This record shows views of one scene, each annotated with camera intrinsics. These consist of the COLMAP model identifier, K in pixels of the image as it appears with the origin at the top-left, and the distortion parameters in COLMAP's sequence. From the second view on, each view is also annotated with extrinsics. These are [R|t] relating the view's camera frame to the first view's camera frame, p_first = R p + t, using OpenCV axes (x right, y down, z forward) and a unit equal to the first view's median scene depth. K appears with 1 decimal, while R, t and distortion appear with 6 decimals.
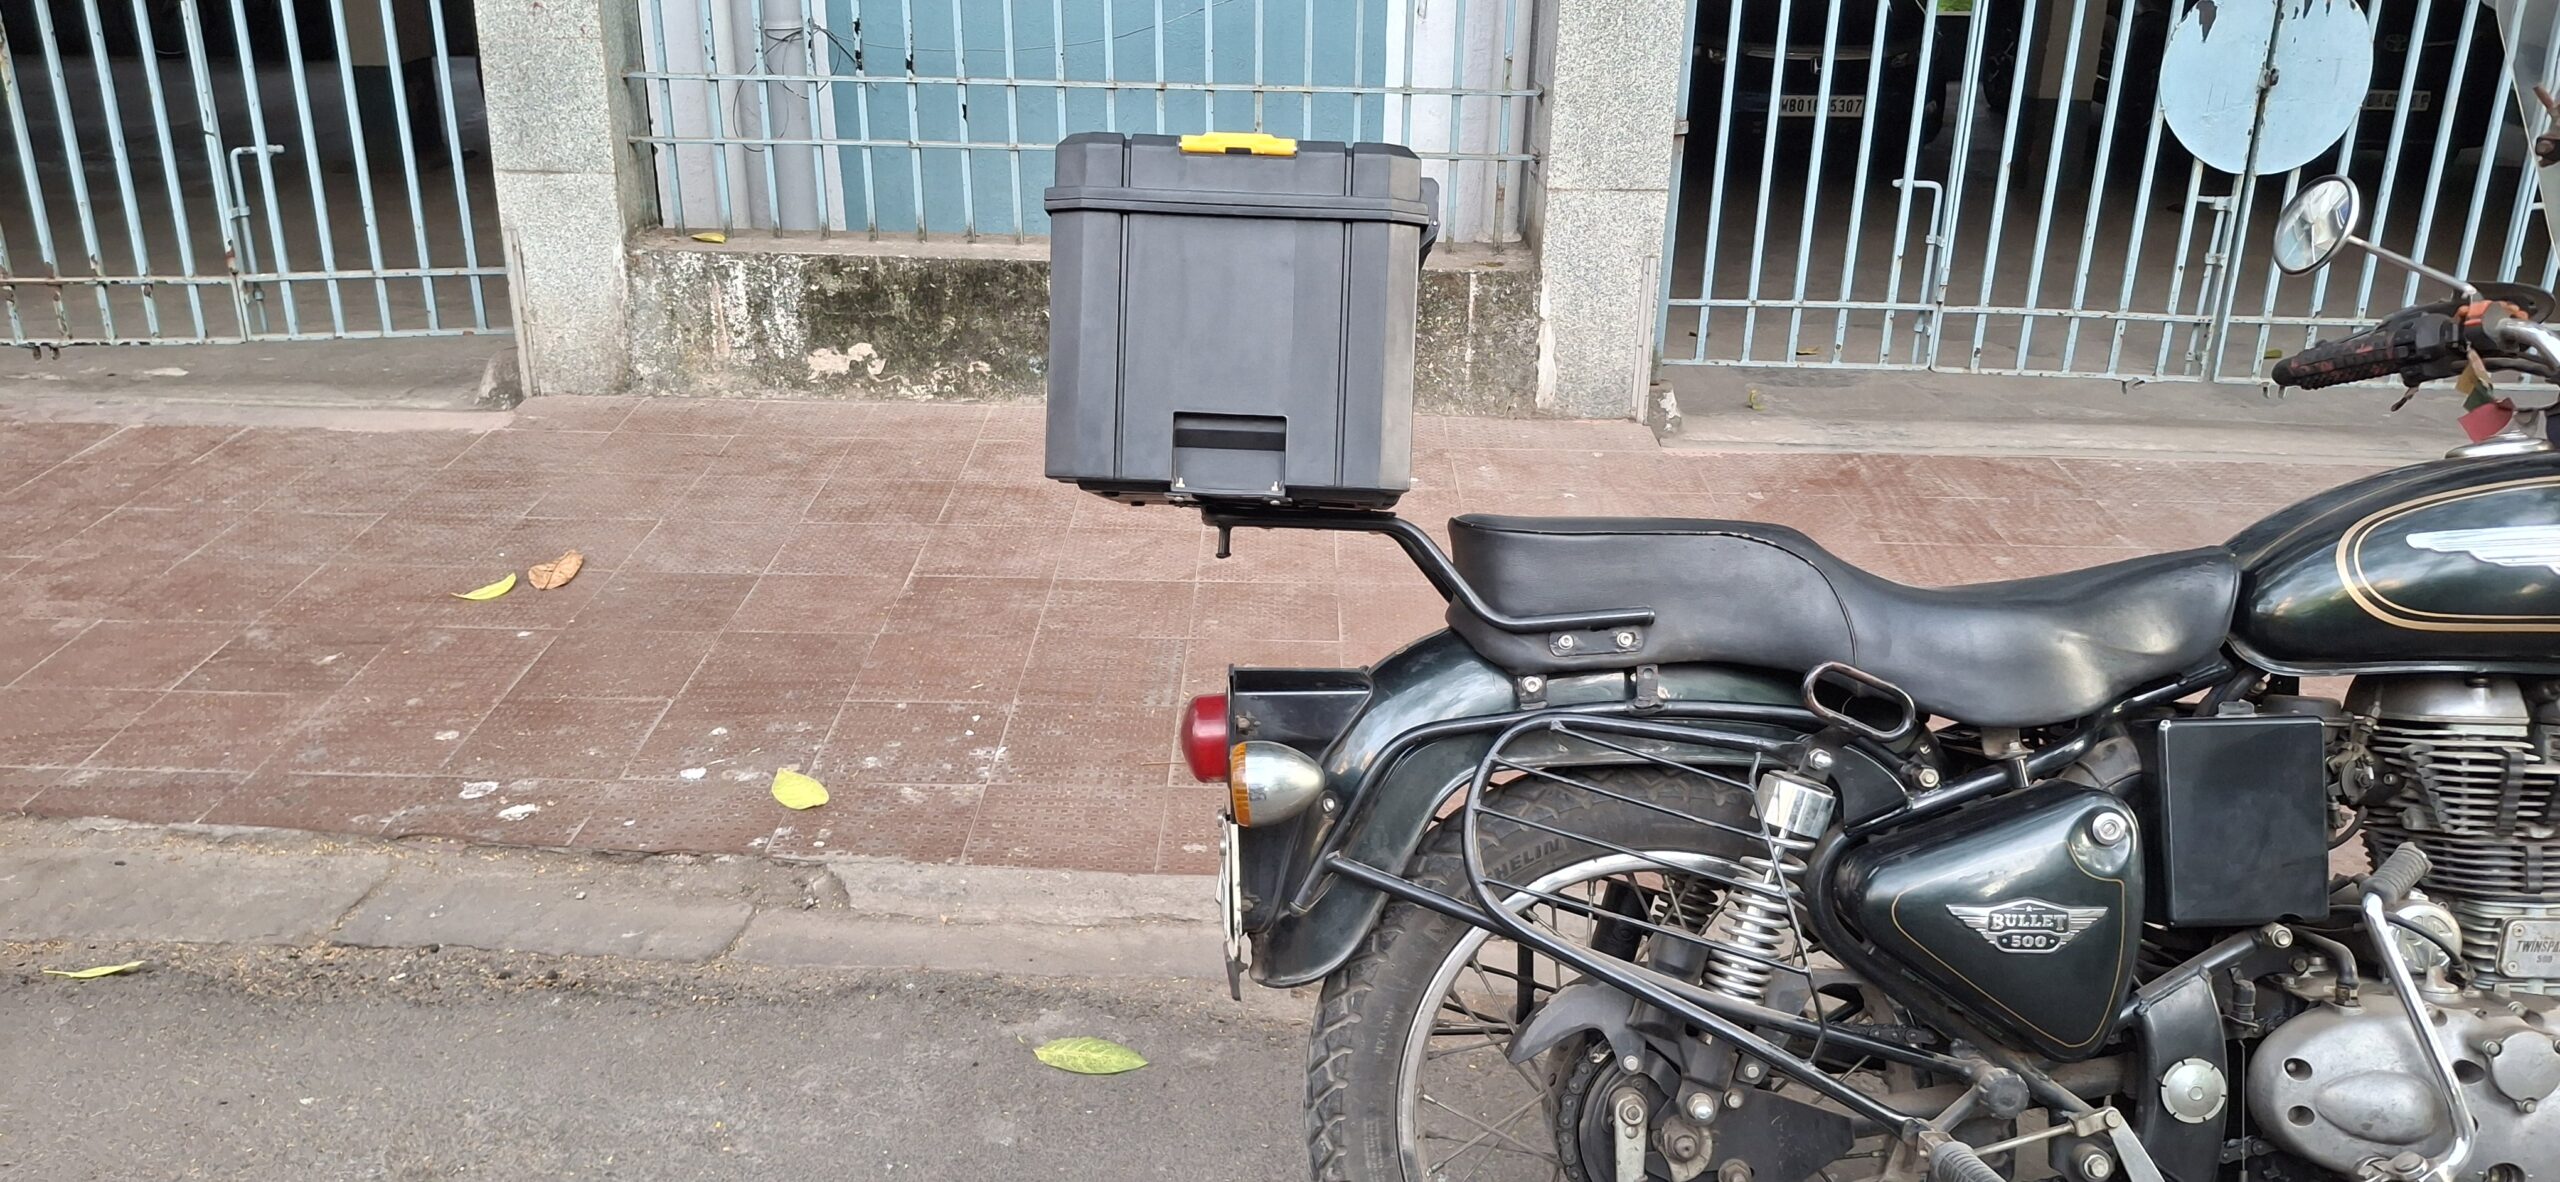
lens RADIAL K [[1946.9, 0, 1302.5], [0, 1946.9, 603.3], [0, 0, 1]] dist [0.046443, -0.117809]
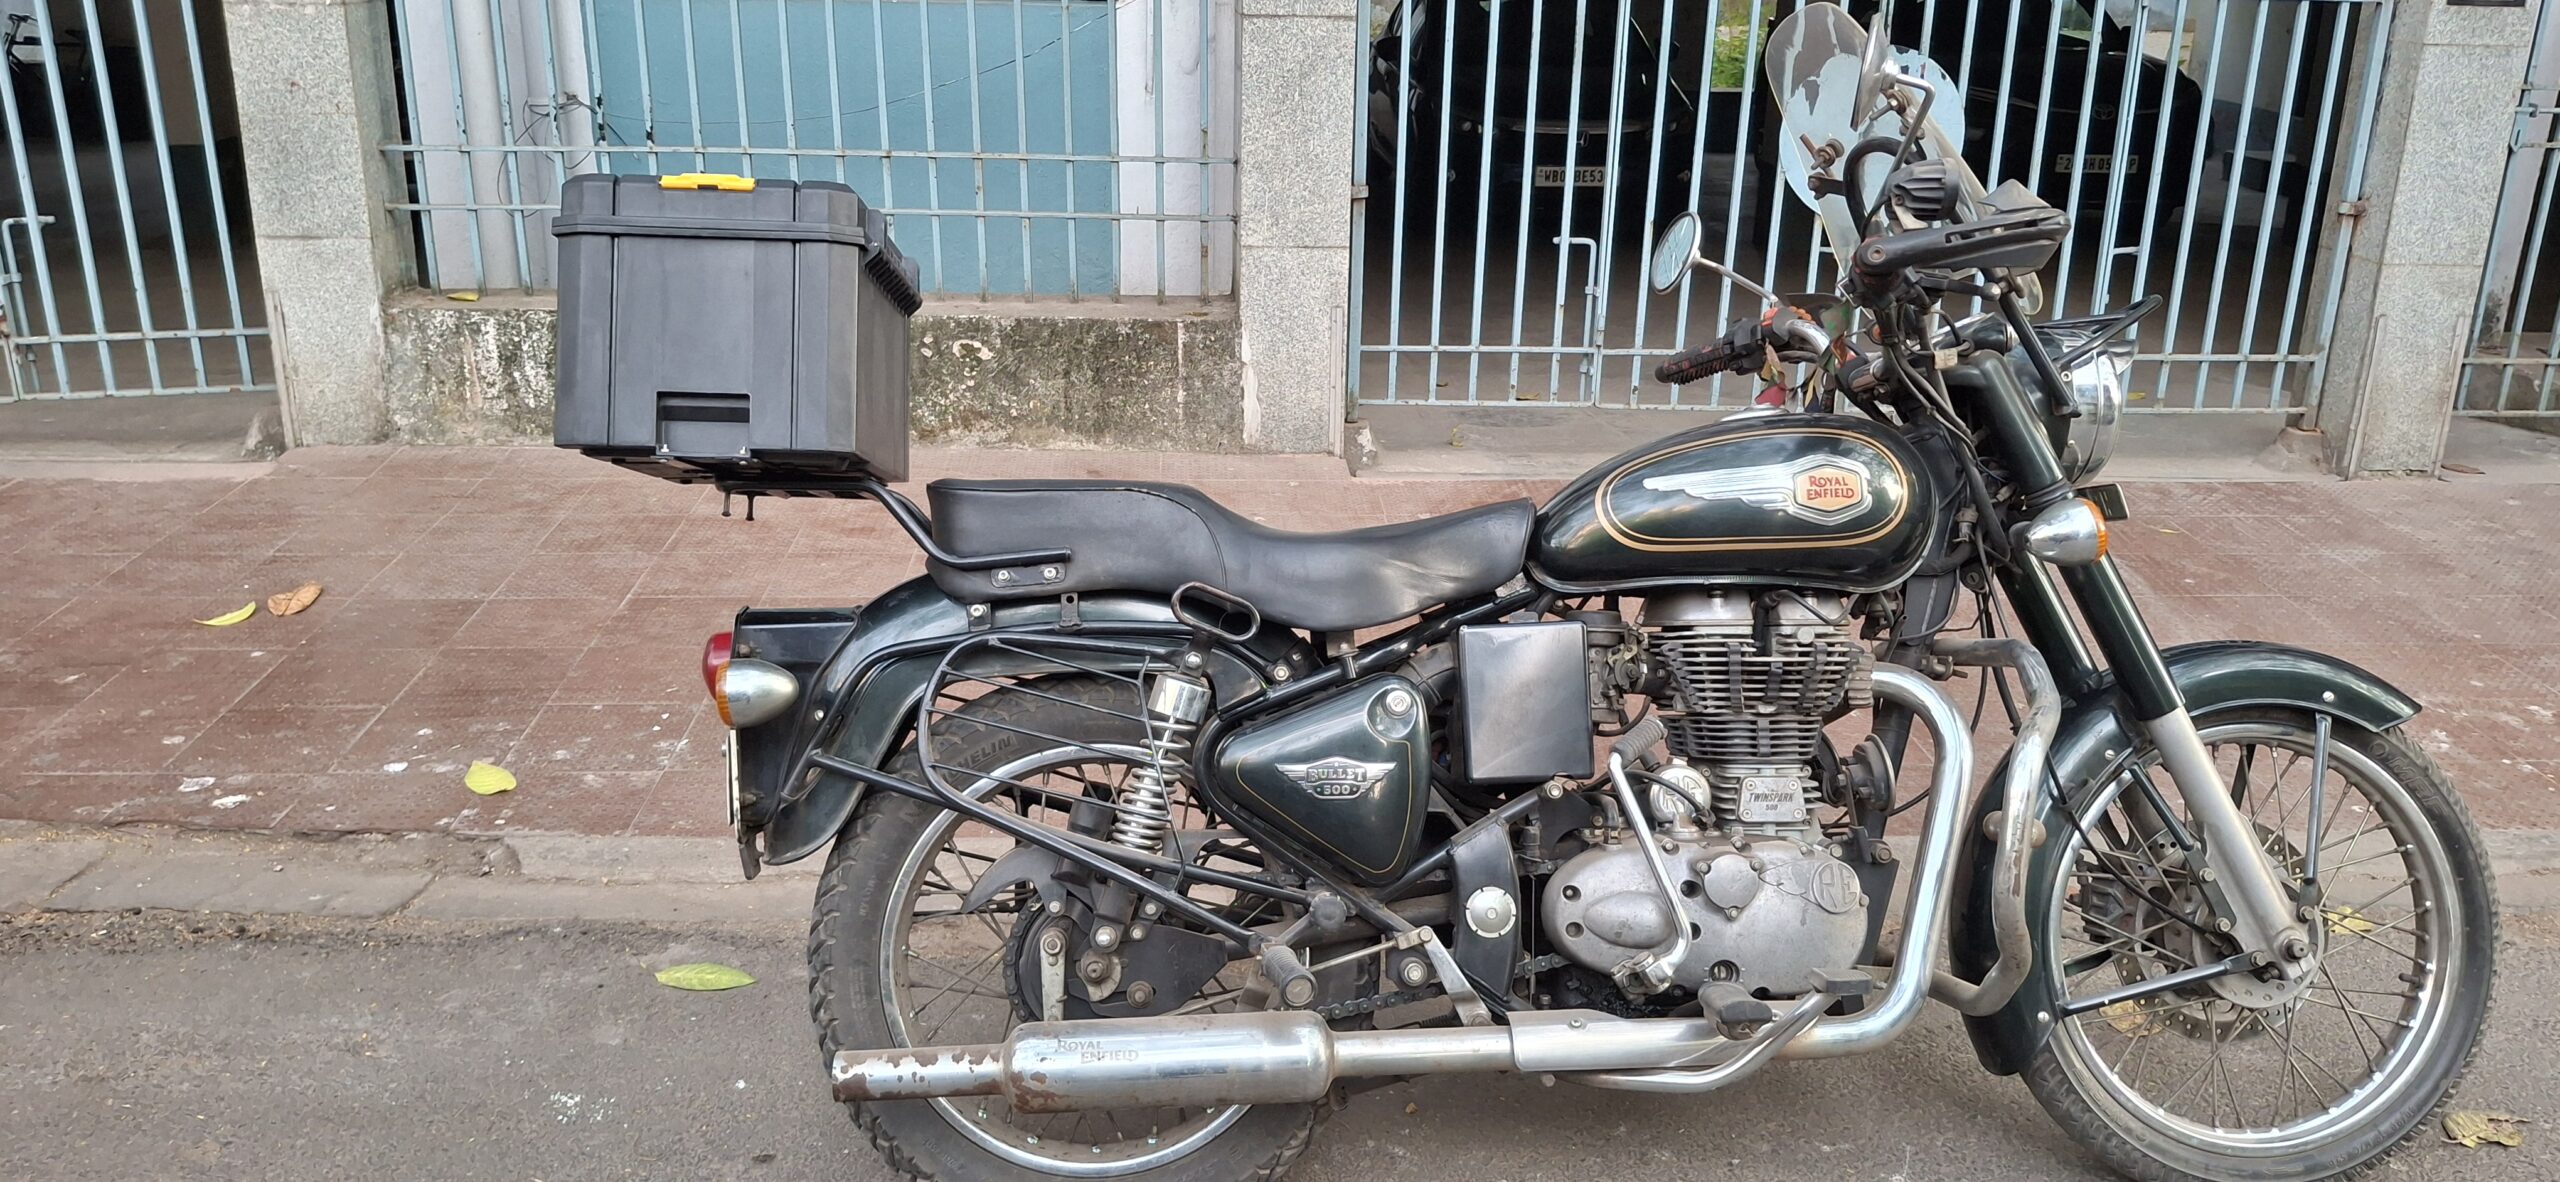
lens RADIAL K [[1946.9, 0, 1321.3], [0, 1946.9, 591.5], [0, 0, 1]] dist [0.046443, -0.117809]
pose [[0.997316, -0.019840, 0.070480, 0.166028], [0.022863, 0.998841, -0.042346, 0.057892], [-0.069558, 0.043843, 0.996614, -0.176372]]
